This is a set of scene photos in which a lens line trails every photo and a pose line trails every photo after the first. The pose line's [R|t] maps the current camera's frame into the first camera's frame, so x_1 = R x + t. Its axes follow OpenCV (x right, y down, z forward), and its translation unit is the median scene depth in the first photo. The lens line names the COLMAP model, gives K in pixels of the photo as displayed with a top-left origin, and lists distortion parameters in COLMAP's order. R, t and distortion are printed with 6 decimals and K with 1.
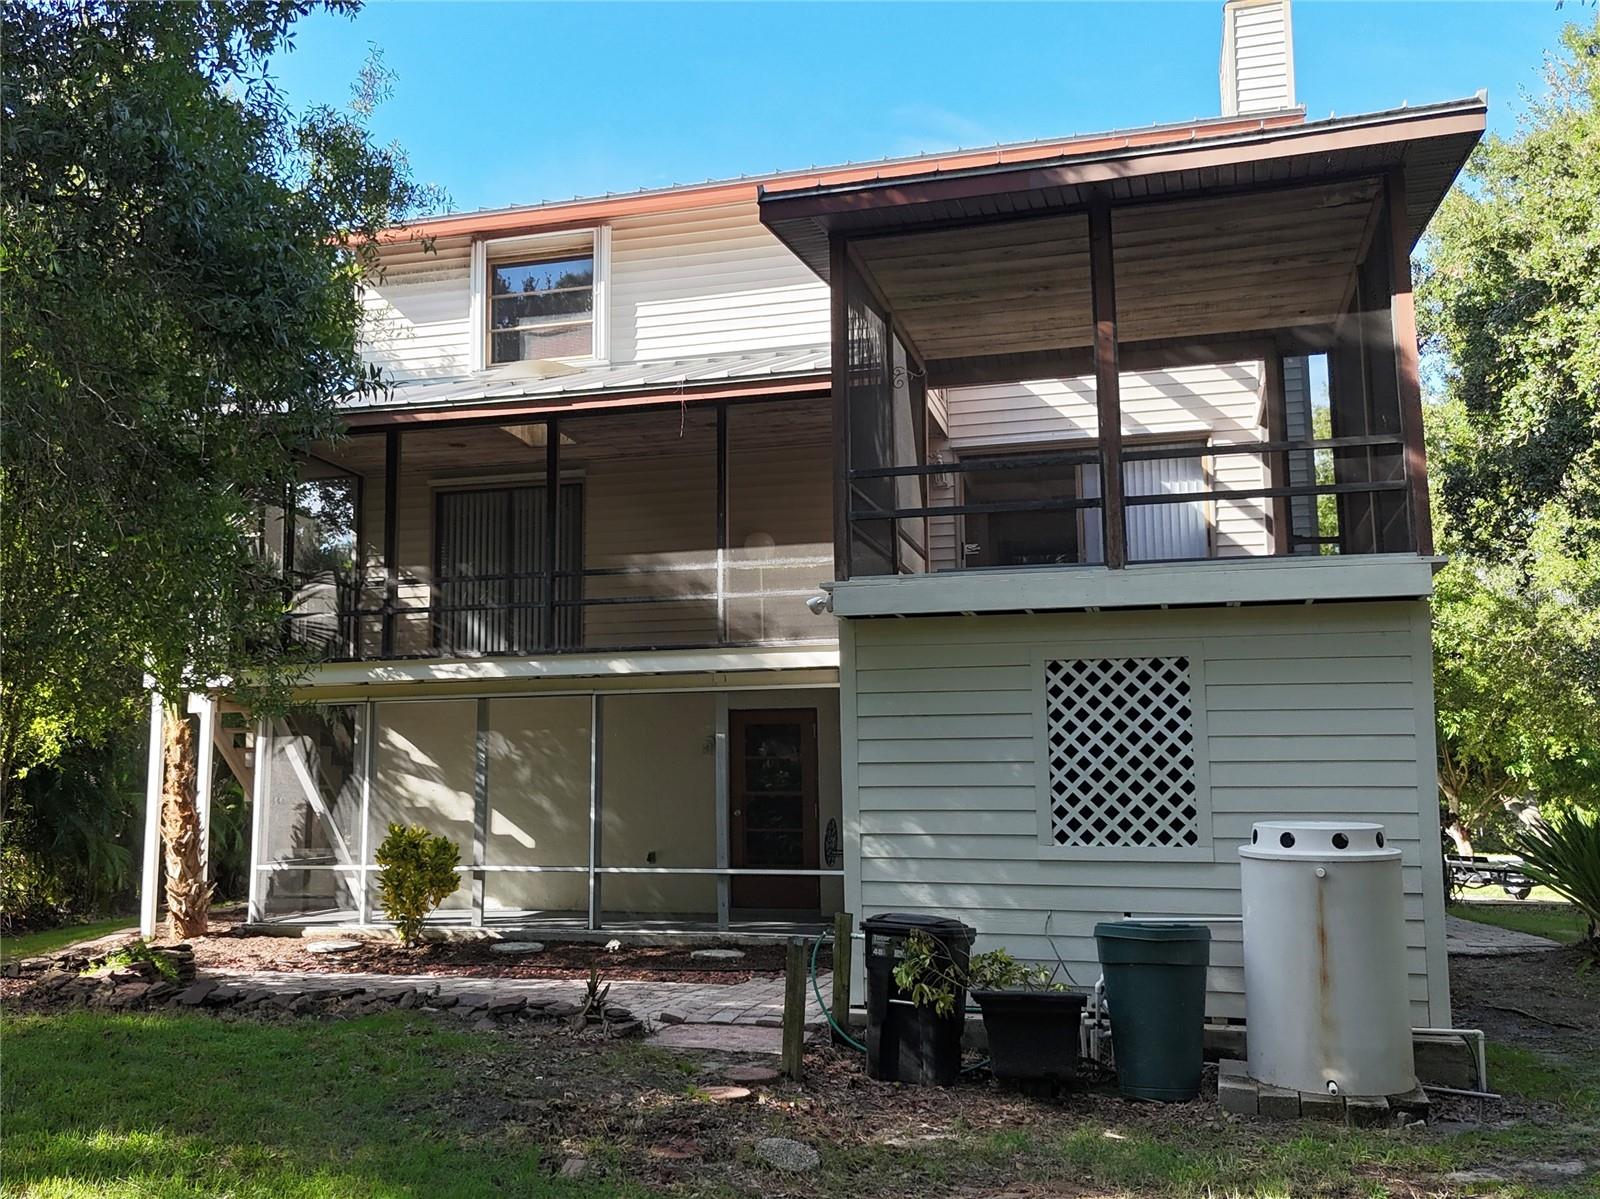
lens RADIAL K [[1503.4, 0, 666.3], [0, 1503.4, 604.9], [0, 0, 1]] dist [0.062255, -0.081957]
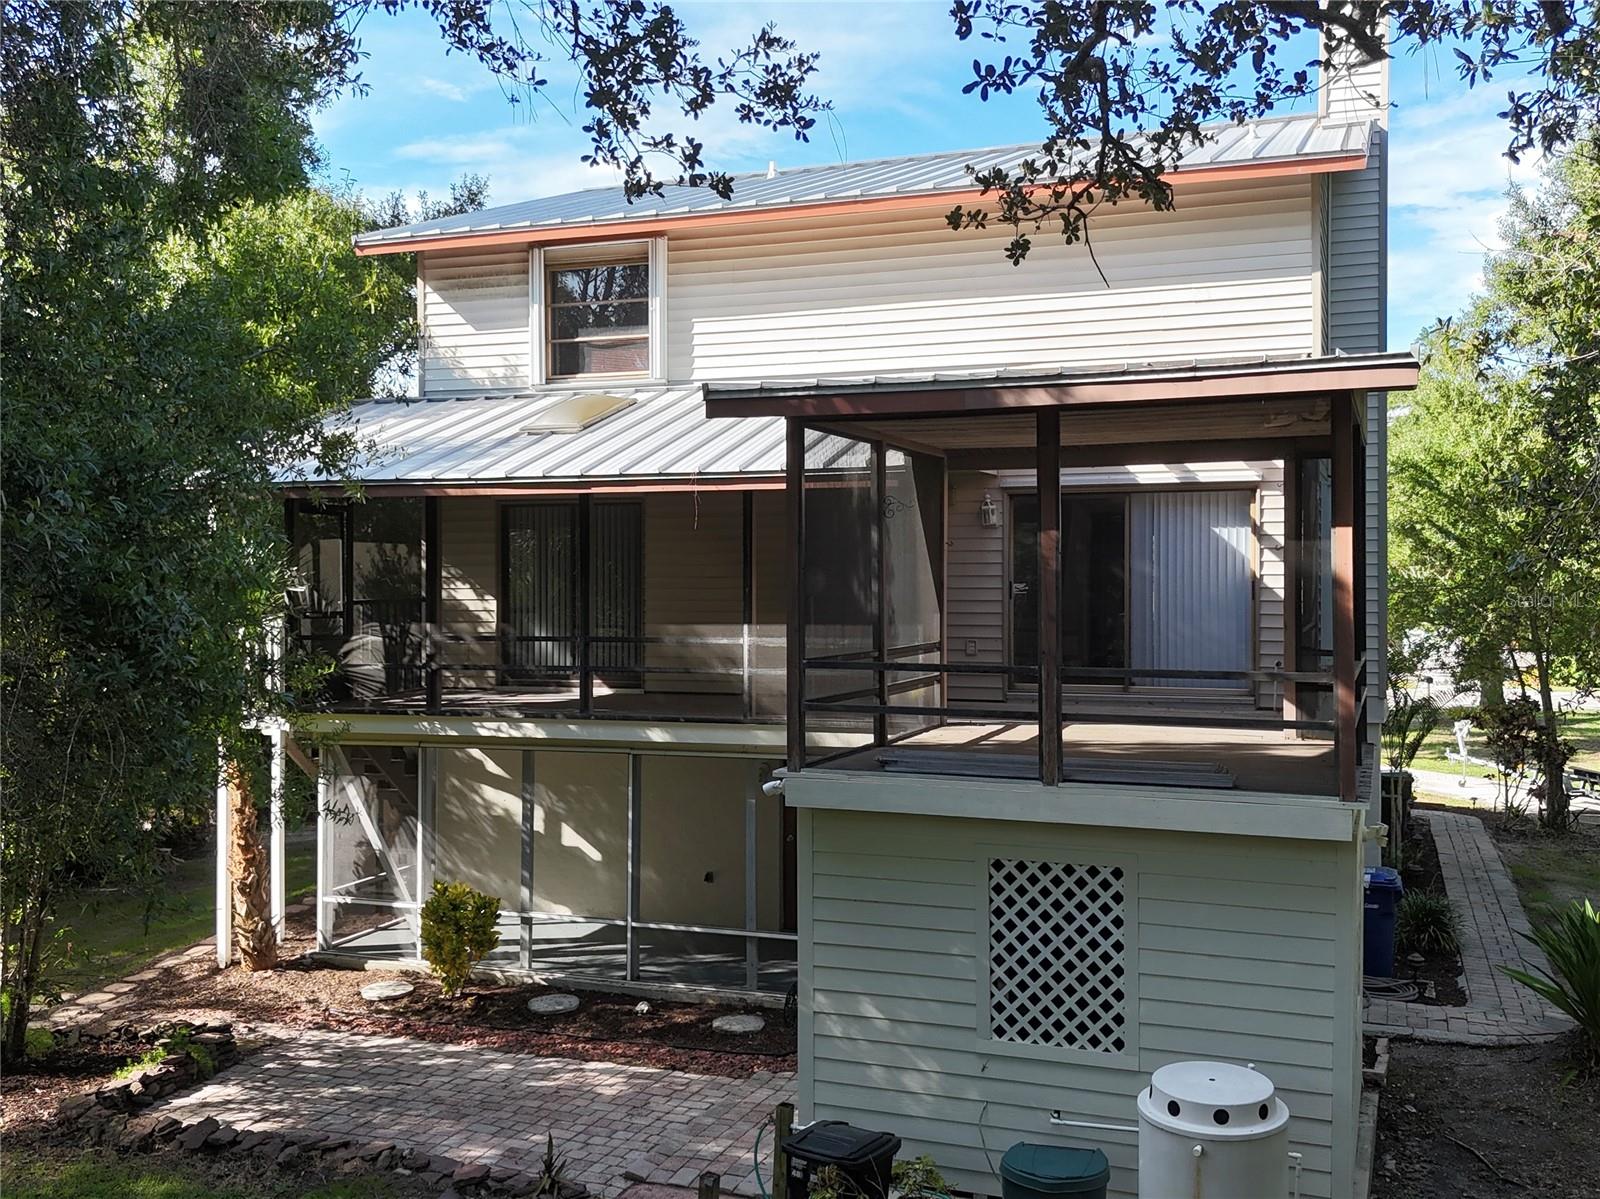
lens RADIAL K [[1493.5, 0, 800.0], [0, 1493.5, 599.5], [0, 0, 1]] dist [0.077830, -0.110984]
pose [[0.998828, -0.000437, -0.048390, 0.116830], [0.007084, 0.990506, 0.137286, -0.184688], [0.047871, -0.137468, 0.989349, 0.015534]]
